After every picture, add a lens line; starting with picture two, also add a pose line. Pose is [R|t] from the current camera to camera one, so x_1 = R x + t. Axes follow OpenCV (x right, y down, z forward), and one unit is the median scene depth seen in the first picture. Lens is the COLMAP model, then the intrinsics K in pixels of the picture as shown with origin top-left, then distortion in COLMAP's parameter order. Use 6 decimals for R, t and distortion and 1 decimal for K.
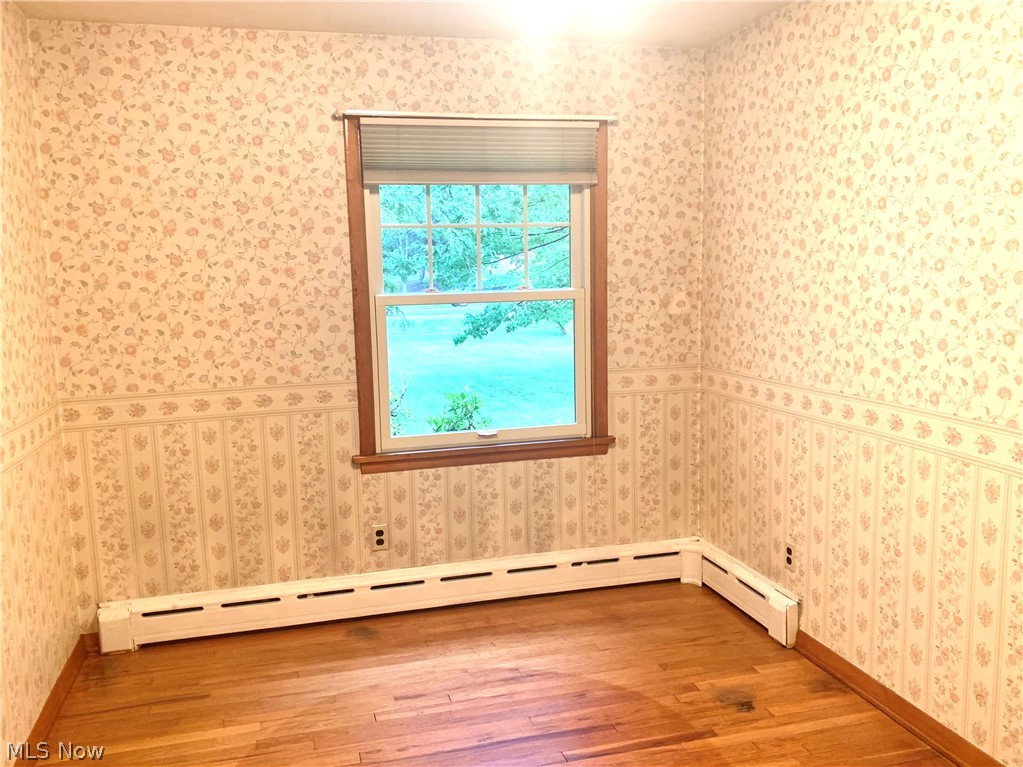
lens RADIAL K [[781.3, 0, 512.2], [0, 781.3, 380.8], [0, 0, 1]] dist [0.014229, 0.002722]
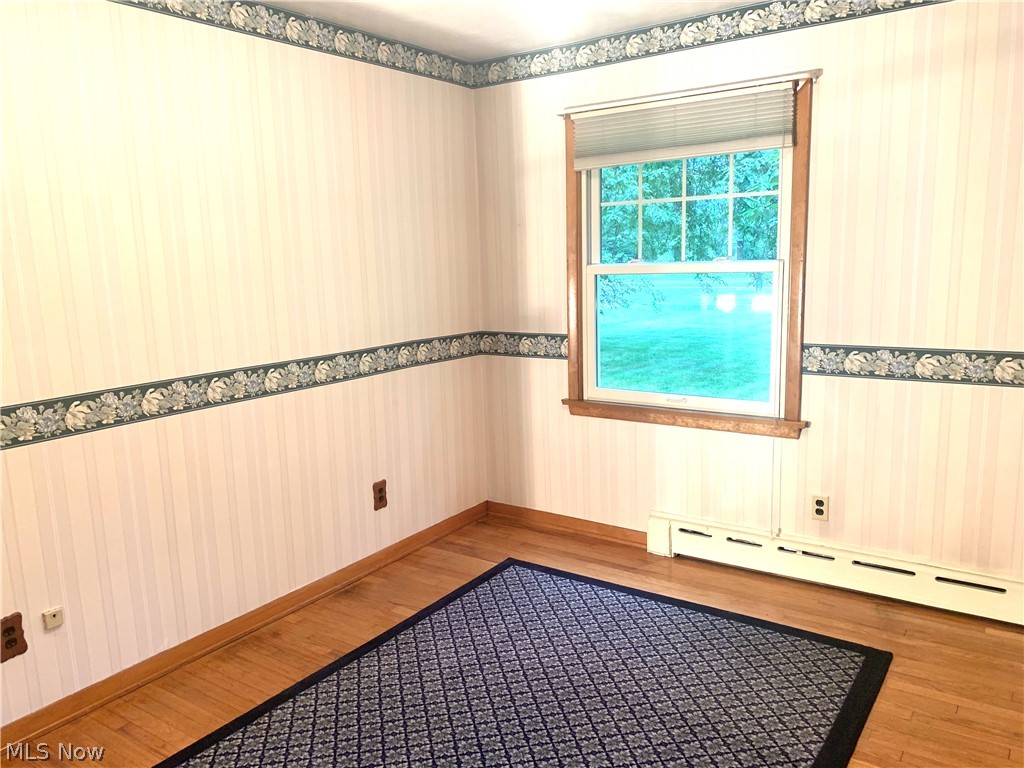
lens RADIAL K [[782.1, 0, 513.9], [0, 782.1, 385.7], [0, 0, 1]] dist [0.014229, 0.002722]
pose [[0.658053, 0.130160, -0.741637, 0.569458], [-0.080794, 0.991465, 0.102317, -0.037519], [0.748625, -0.007410, 0.662952, 0.124353]]
